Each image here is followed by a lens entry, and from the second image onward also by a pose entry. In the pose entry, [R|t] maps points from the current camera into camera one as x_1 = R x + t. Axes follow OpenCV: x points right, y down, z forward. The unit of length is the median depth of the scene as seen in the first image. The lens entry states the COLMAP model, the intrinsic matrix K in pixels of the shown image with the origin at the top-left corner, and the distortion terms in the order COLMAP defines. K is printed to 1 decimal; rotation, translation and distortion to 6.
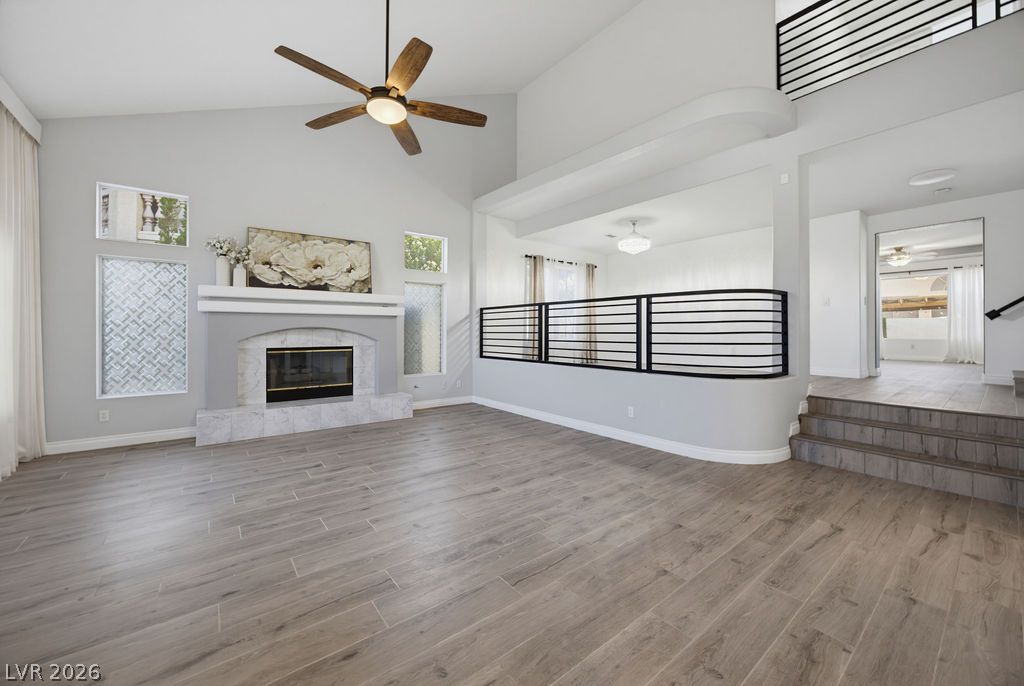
lens RADIAL K [[394.9, 0, 507.2], [0, 394.9, 330.3], [0, 0, 1]] dist [-0.011973, 0.003039]
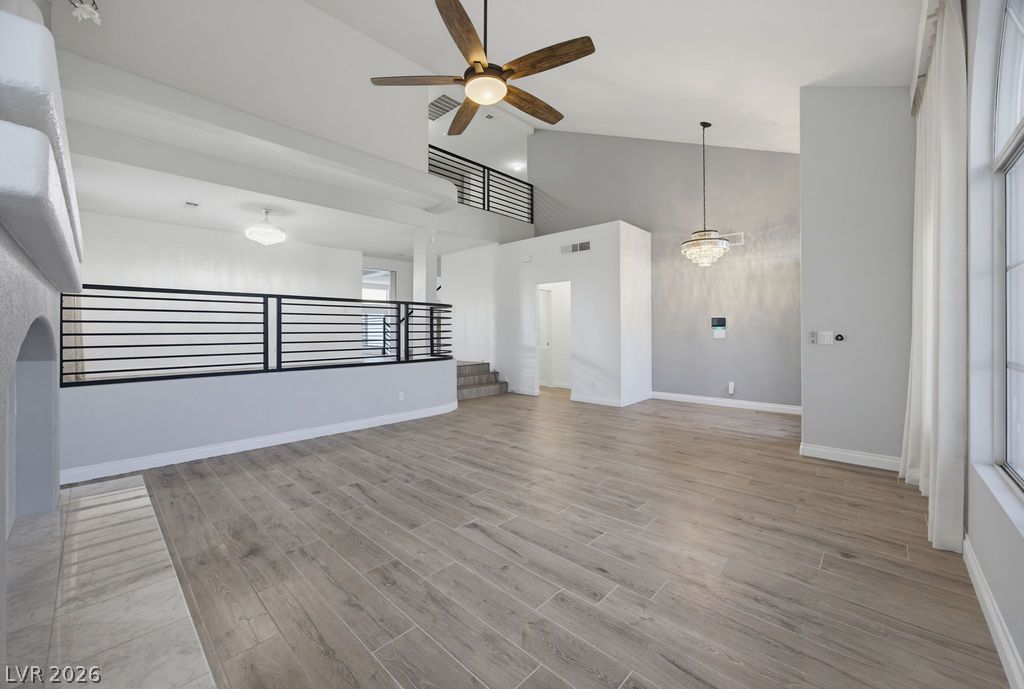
lens RADIAL K [[399.5, 0, 515.8], [0, 399.5, 335.7], [0, 0, 1]] dist [-0.022956, 0.004608]
pose [[-0.171520, -0.007584, 0.985151, -0.849570], [-0.009015, 0.999941, 0.006128, 0.007597], [-0.985139, -0.007830, -0.171578, 0.758959]]
